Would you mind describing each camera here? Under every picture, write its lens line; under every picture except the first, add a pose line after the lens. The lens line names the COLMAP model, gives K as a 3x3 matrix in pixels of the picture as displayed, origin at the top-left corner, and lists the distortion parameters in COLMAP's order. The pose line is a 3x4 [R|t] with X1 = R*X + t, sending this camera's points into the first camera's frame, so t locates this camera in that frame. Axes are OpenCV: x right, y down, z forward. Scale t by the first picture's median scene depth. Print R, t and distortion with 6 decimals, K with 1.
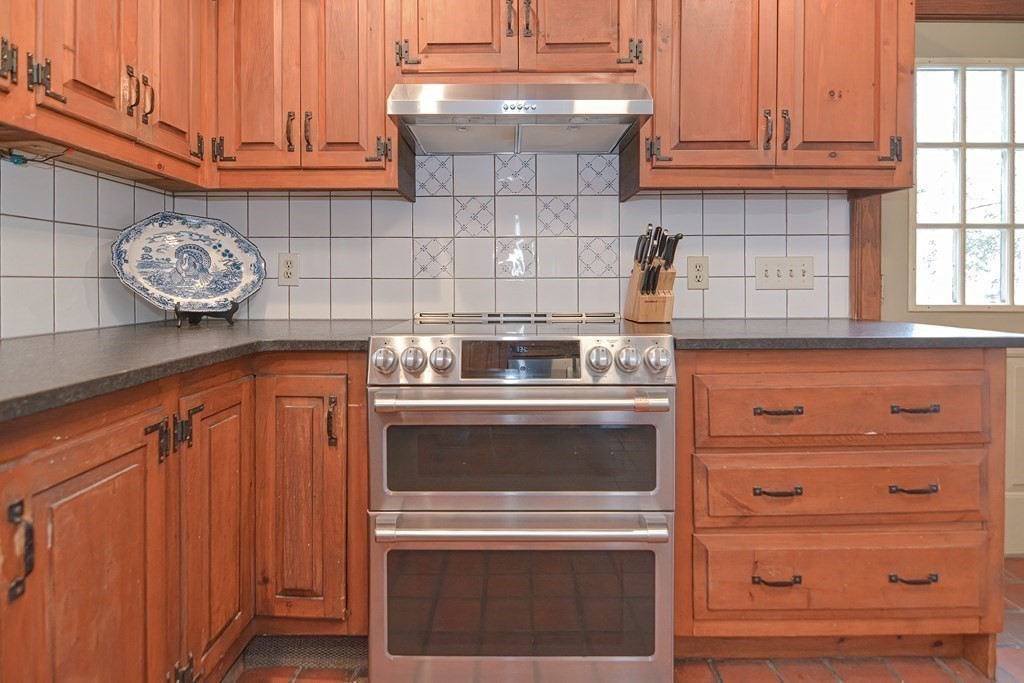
lens RADIAL K [[508.7, 0, 514.6], [0, 508.7, 288.6], [0, 0, 1]] dist [0.001537, -0.008446]
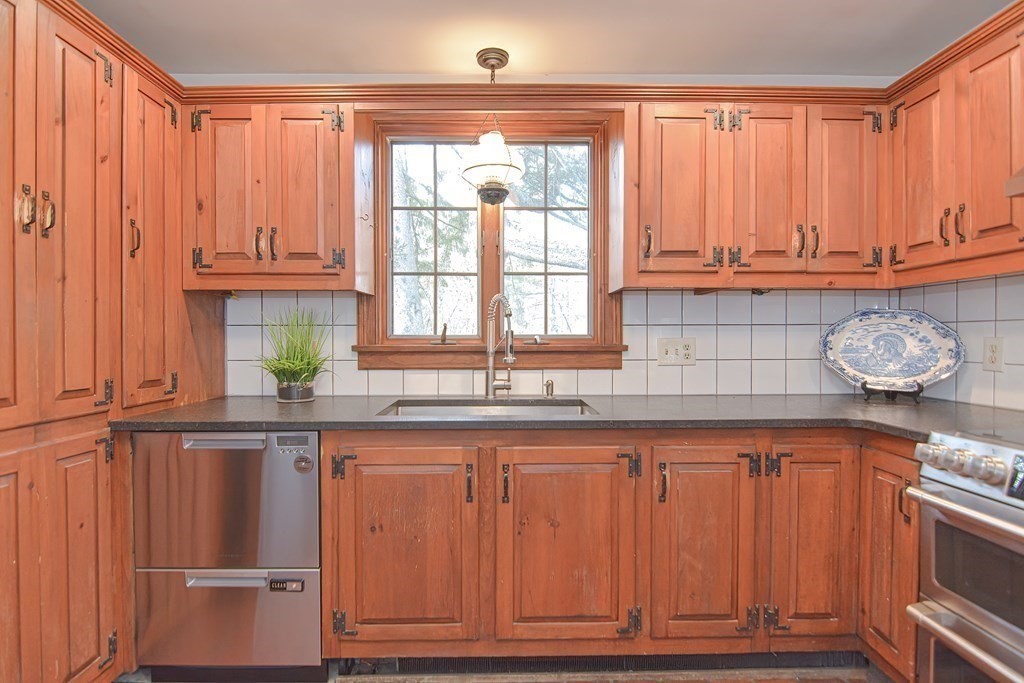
lens RADIAL K [[500.0, 0, 497.7], [0, 500.0, 344.1], [0, 0, 1]] dist [0.003953, -0.010054]
pose [[-0.000429, 0.012813, -0.999918, 0.600047], [-0.008123, 0.999885, 0.012816, -0.074824], [0.999967, 0.008128, -0.000325, 0.078176]]
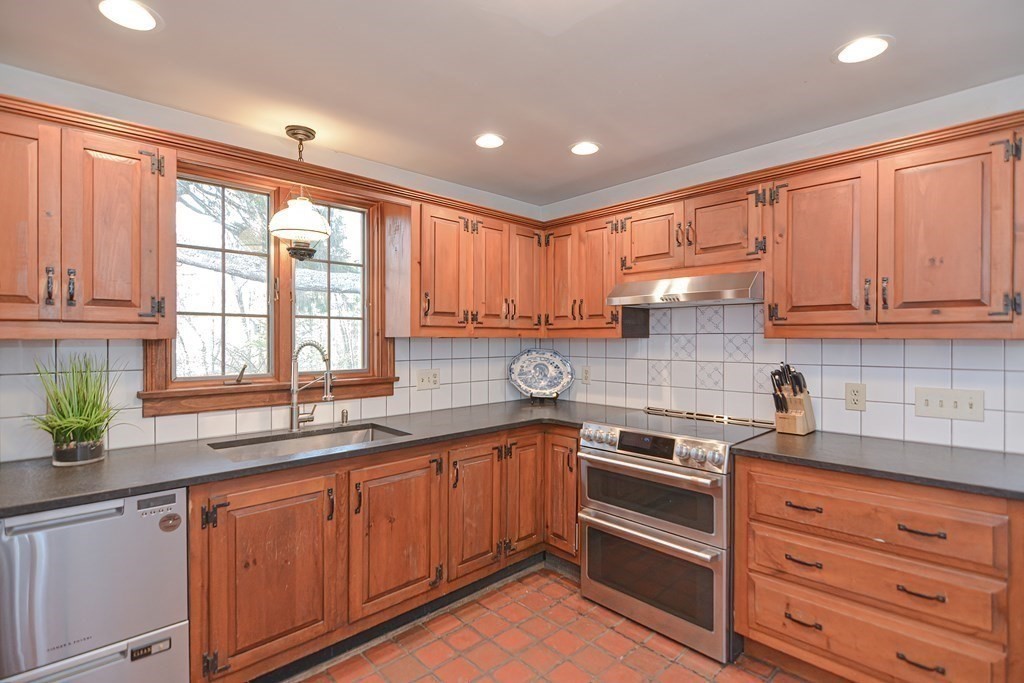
lens RADIAL K [[498.7, 0, 512.0], [0, 498.7, 341.5], [0, 0, 1]] dist [-0.001647, -0.006336]
pose [[0.689286, 0.008357, -0.724442, 0.797511], [-0.010093, 0.999947, 0.001933, -0.191402], [0.724419, 0.005980, 0.689334, -0.502590]]
